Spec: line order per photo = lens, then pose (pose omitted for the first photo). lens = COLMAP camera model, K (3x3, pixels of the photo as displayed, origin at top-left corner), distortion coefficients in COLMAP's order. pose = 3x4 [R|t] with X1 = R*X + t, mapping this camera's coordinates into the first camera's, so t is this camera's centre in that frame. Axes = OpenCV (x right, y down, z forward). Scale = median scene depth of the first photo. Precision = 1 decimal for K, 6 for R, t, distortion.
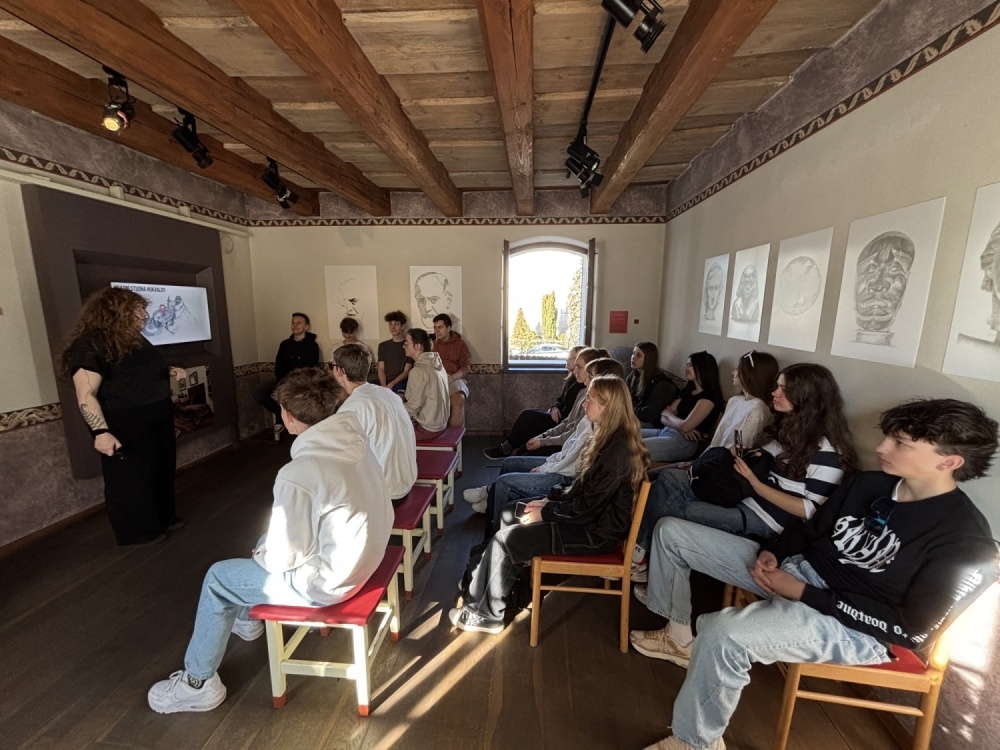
lens RADIAL K [[397.5, 0, 500.1], [0, 397.5, 375.2], [0, 0, 1]] dist [-0.006586, 0.000519]
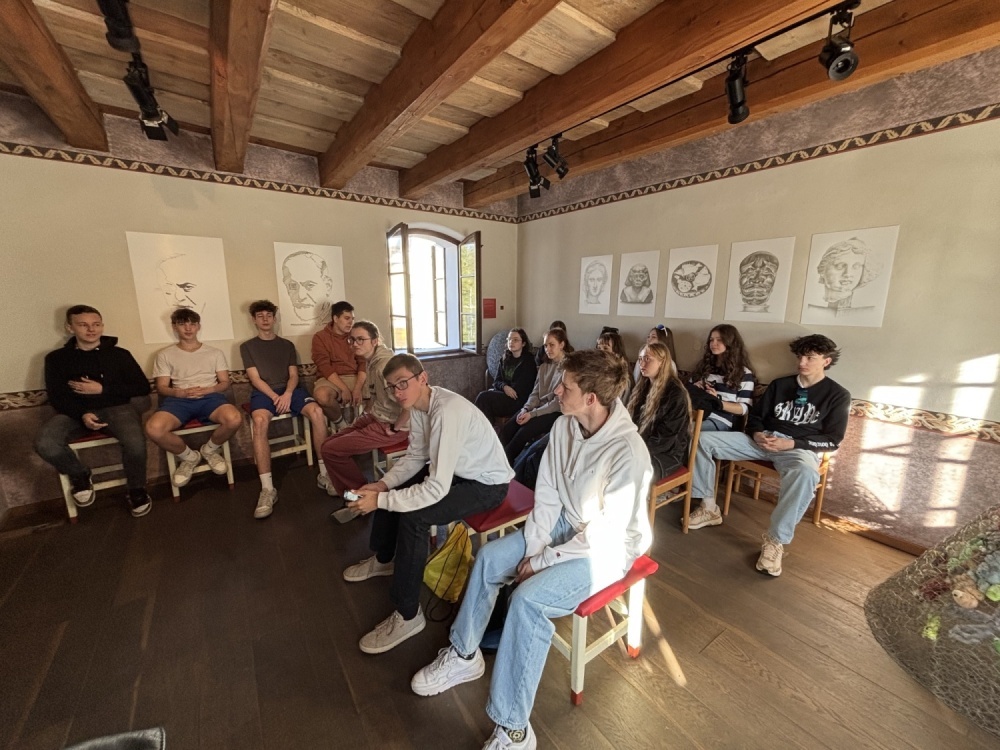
lens RADIAL K [[397.5, 0, 496.8], [0, 397.5, 375.2], [0, 0, 1]] dist [-0.006586, 0.000519]
pose [[0.769001, -0.126645, 0.626577, -0.666293], [0.112105, 0.991706, 0.062858, -0.022331], [-0.629341, 0.021904, 0.776821, 0.190926]]
